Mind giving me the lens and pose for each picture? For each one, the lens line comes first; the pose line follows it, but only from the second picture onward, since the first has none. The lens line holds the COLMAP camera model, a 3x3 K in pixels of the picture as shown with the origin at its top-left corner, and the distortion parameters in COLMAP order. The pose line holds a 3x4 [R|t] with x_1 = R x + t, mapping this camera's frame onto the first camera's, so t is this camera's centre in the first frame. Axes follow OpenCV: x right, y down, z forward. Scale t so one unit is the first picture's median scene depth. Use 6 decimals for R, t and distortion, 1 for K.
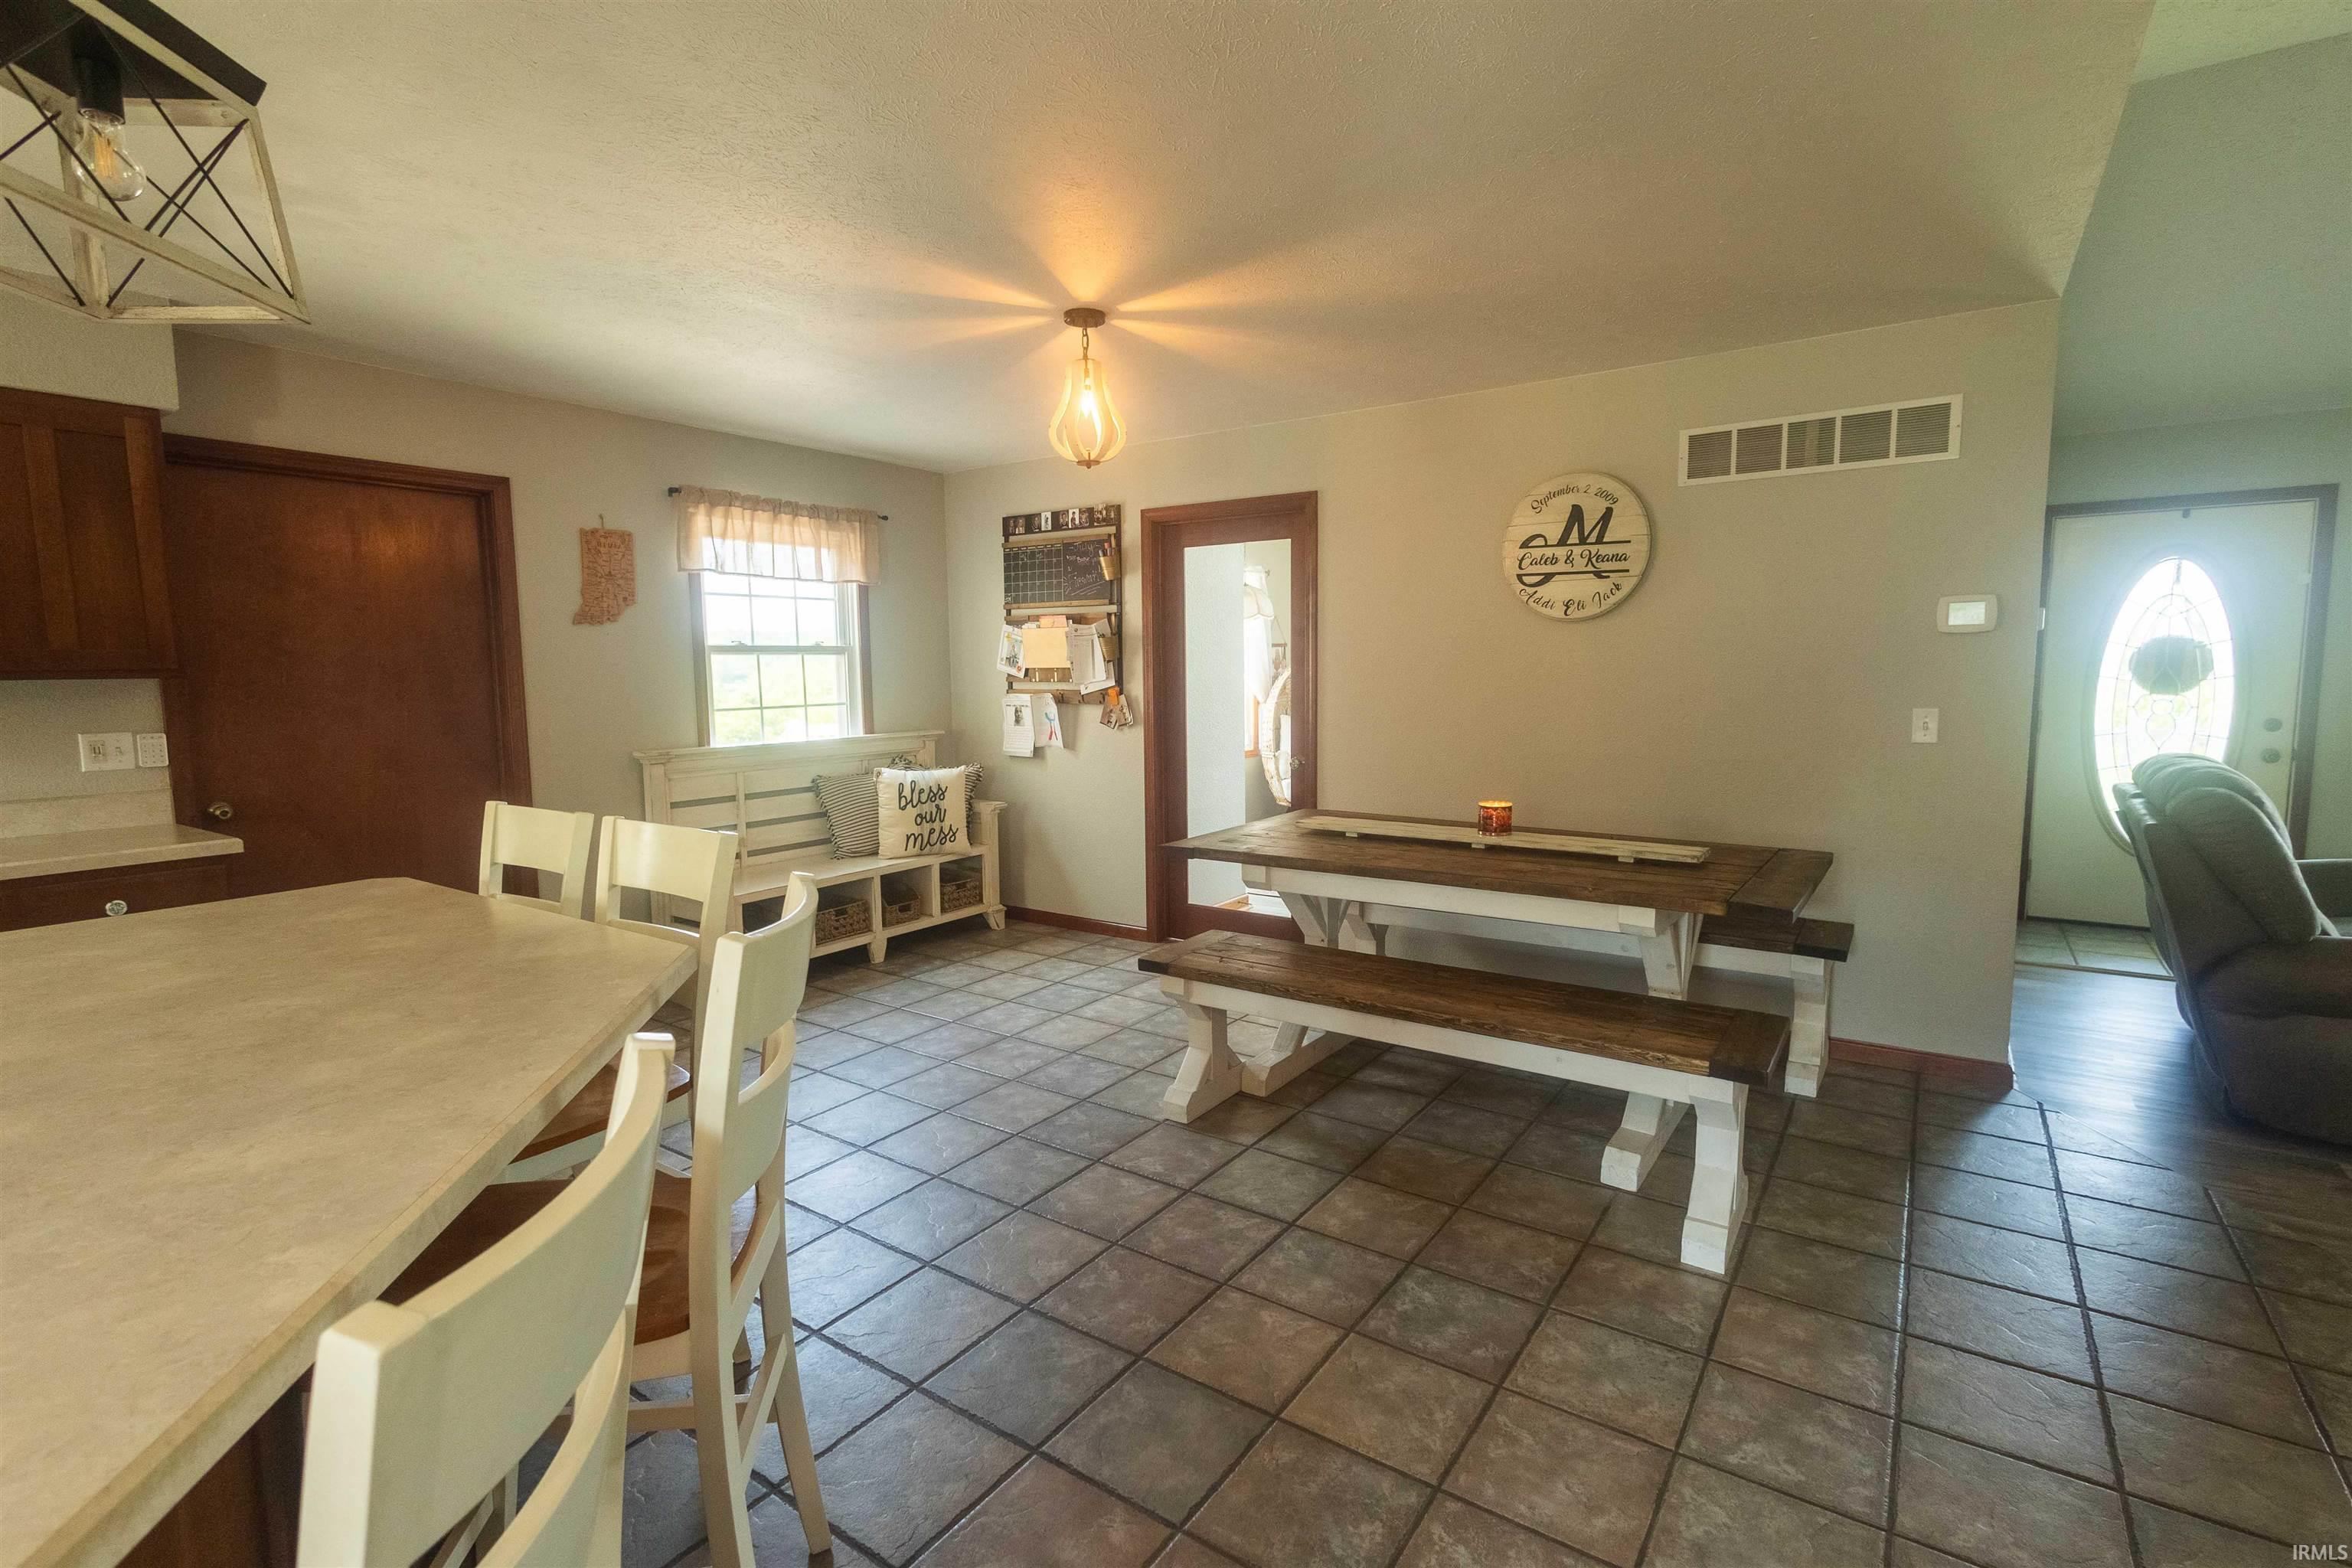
lens RADIAL K [[1086.2, 0, 1169.3], [0, 1086.2, 778.1], [0, 0, 1]] dist [0.008284, -0.001726]
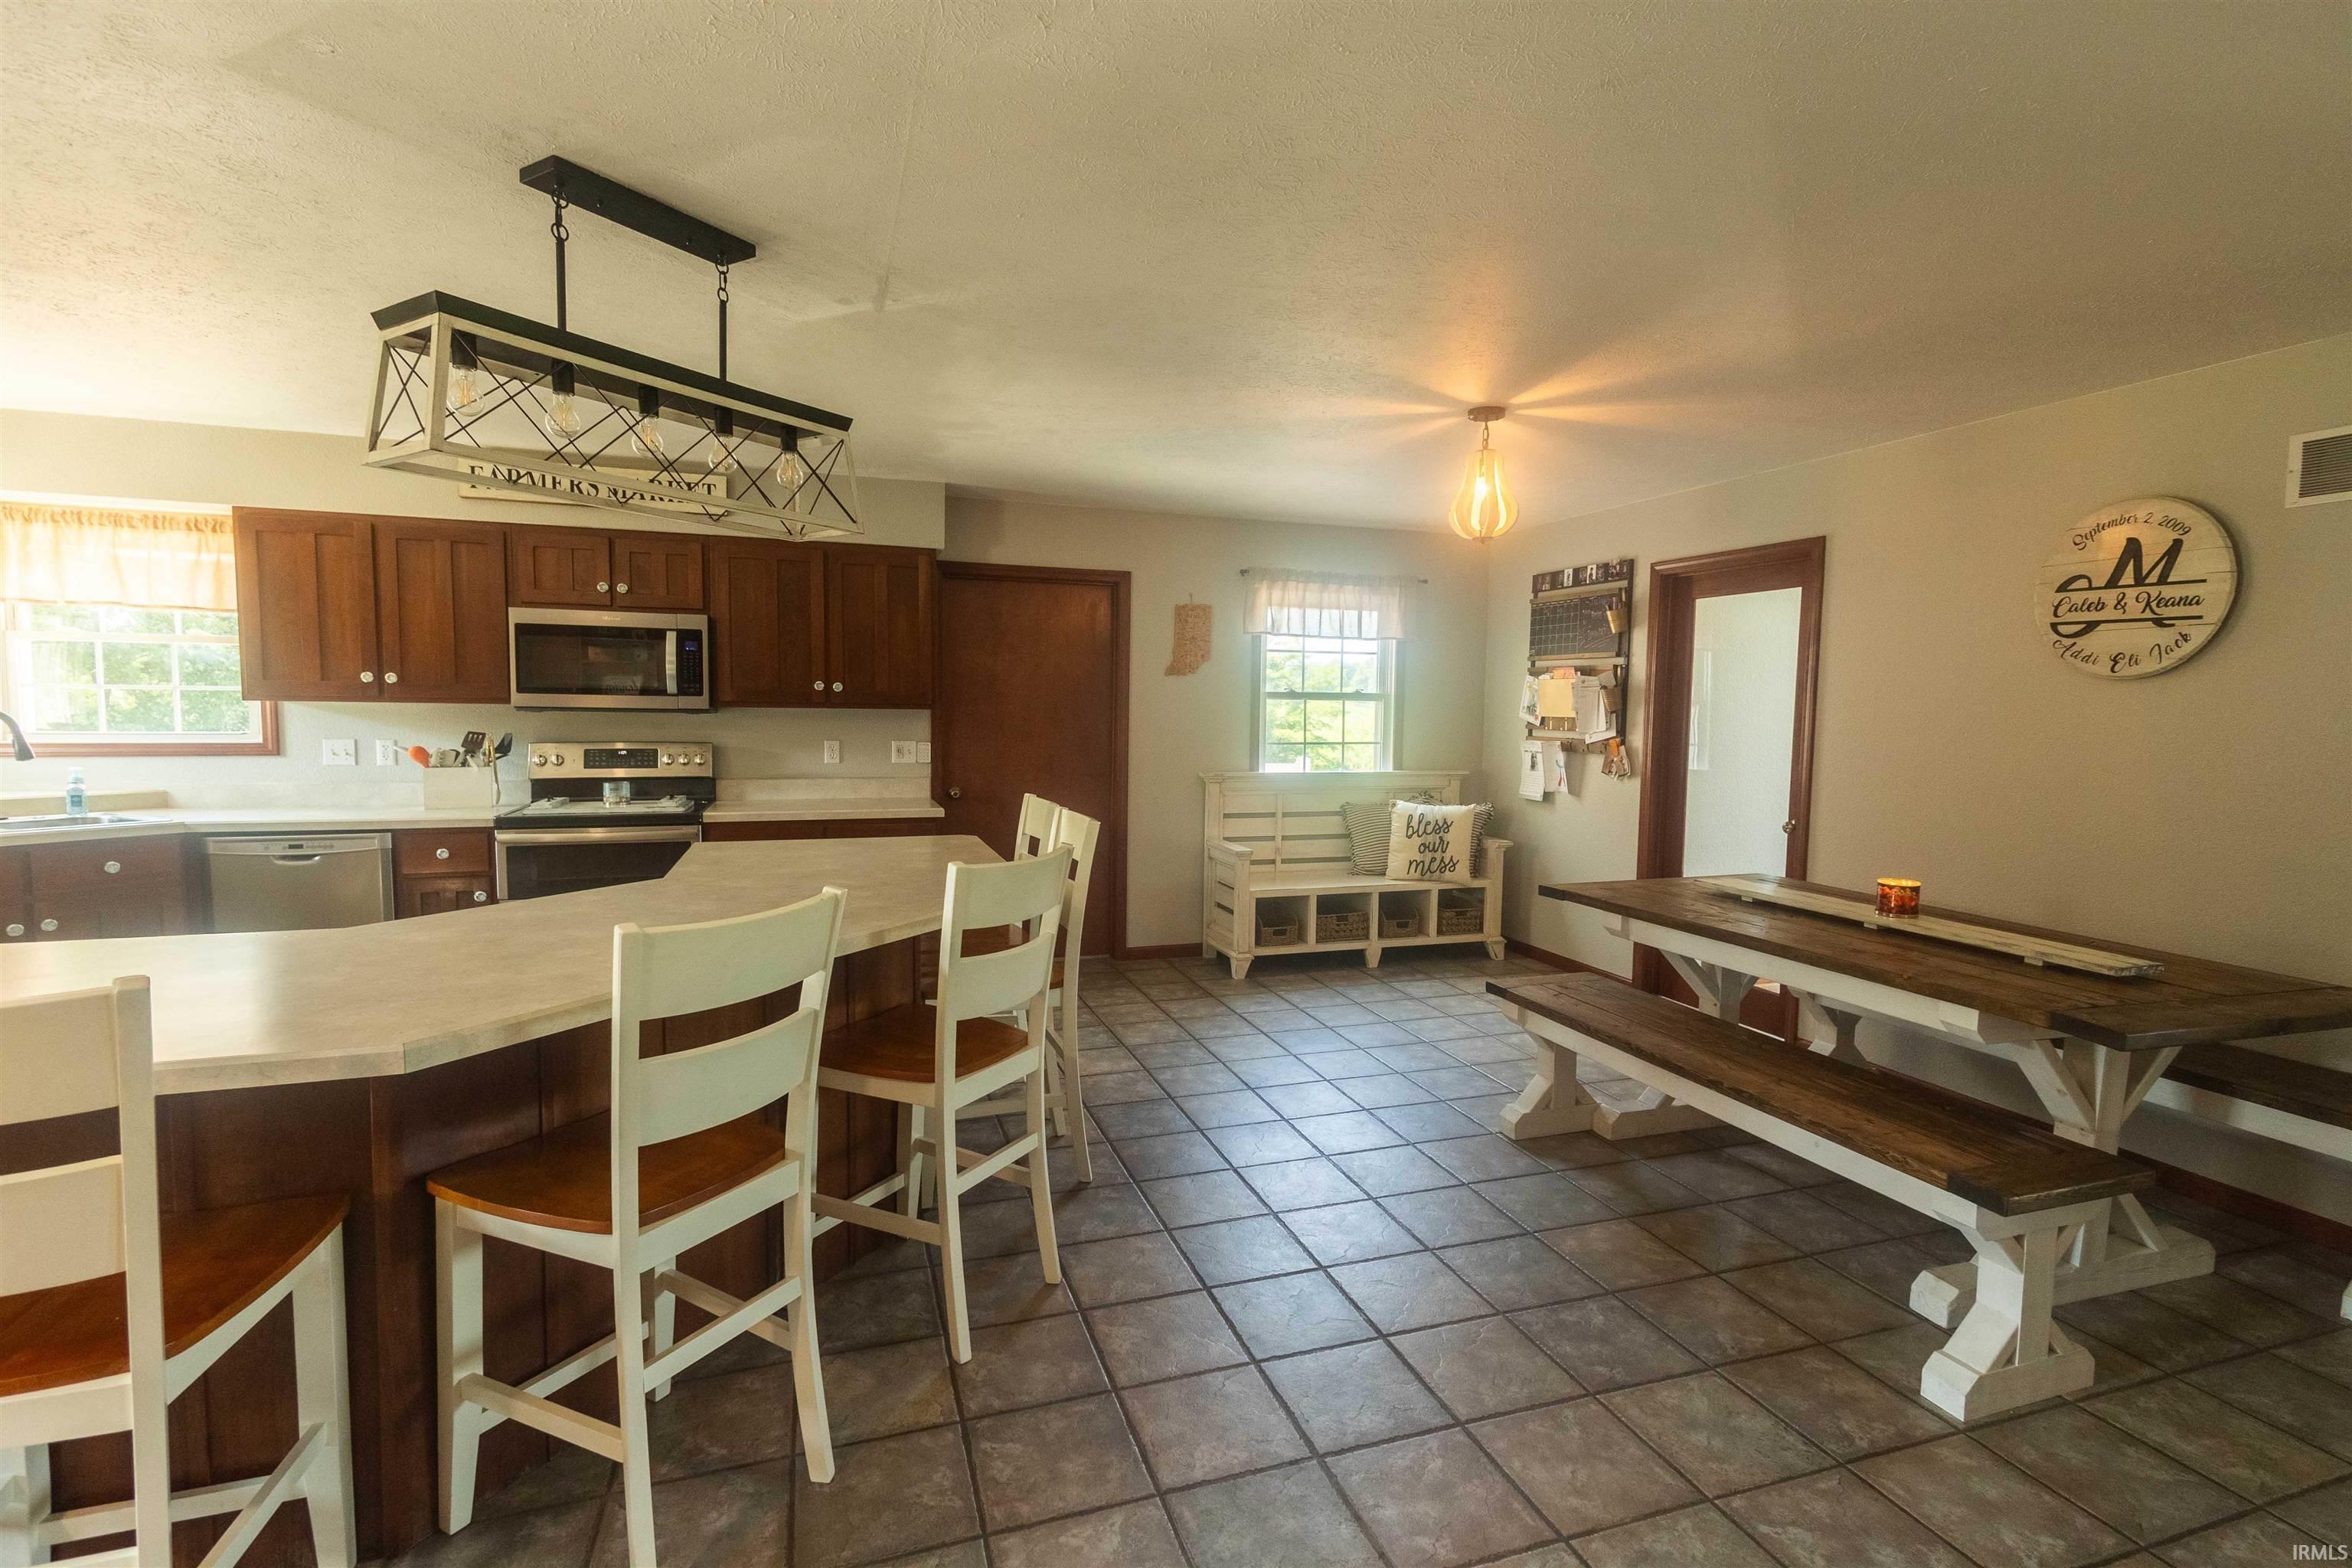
lens RADIAL K [[1086.2, 0, 1181.9], [0, 1086.2, 785.8], [0, 0, 1]] dist [0.008284, -0.001726]
pose [[0.803237, 0.066439, -0.591943, 0.292636], [-0.084104, 0.996454, -0.002284, -0.003395], [0.589693, 0.051619, 0.805976, -0.071944]]
